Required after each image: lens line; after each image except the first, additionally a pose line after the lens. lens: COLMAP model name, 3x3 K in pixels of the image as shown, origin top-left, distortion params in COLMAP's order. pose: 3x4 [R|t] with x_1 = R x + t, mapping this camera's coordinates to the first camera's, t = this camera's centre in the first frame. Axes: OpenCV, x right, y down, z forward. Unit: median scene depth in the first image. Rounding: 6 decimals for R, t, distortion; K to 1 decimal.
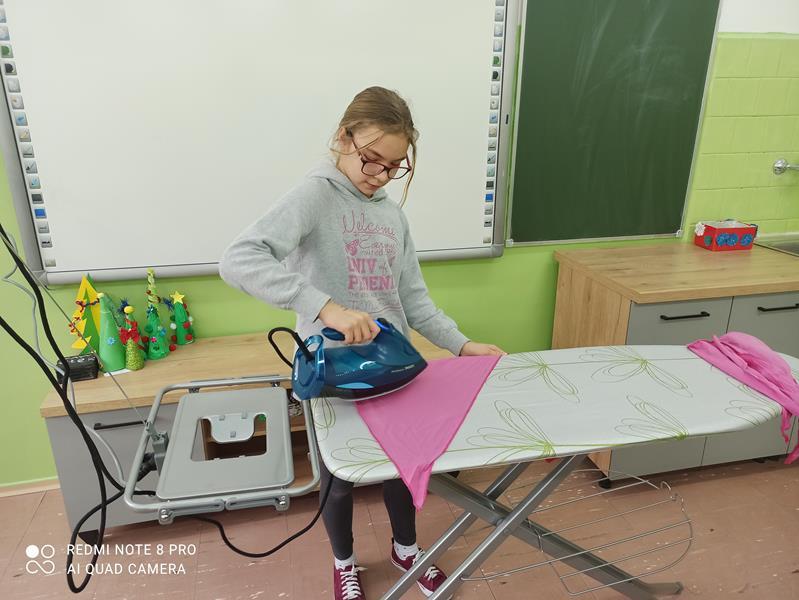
lens RADIAL K [[586.7, 0, 403.3], [0, 586.7, 300.5], [0, 0, 1]] dist [0.043168, -0.036202]
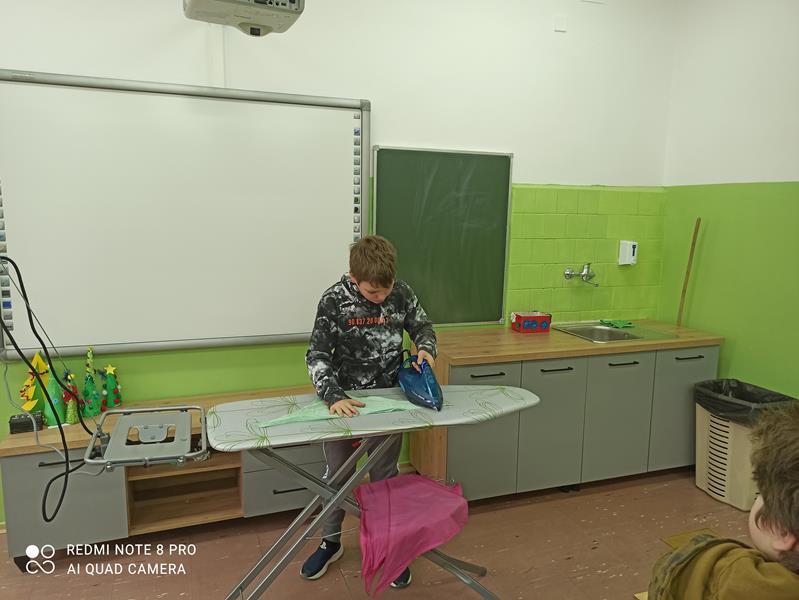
lens RADIAL K [[586.7, 0, 401.1], [0, 586.7, 296.8], [0, 0, 1]] dist [0.043168, -0.036202]
pose [[0.993336, -0.000563, 0.115256, 0.102124], [0.021898, 0.982696, -0.183929, 0.092108], [-0.113159, 0.185227, 0.976159, -0.369923]]
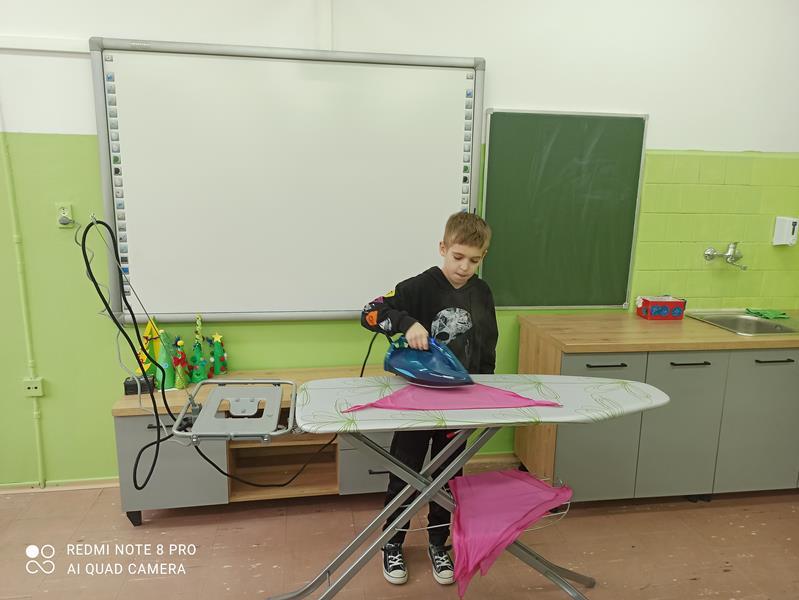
lens RADIAL K [[586.7, 0, 401.0], [0, 586.7, 299.2], [0, 0, 1]] dist [0.043168, -0.036202]
pose [[0.996631, 0.032547, -0.075287, 0.122962], [-0.042837, 0.989314, -0.139367, 0.076670], [0.069947, 0.142122, 0.987375, -0.281632]]
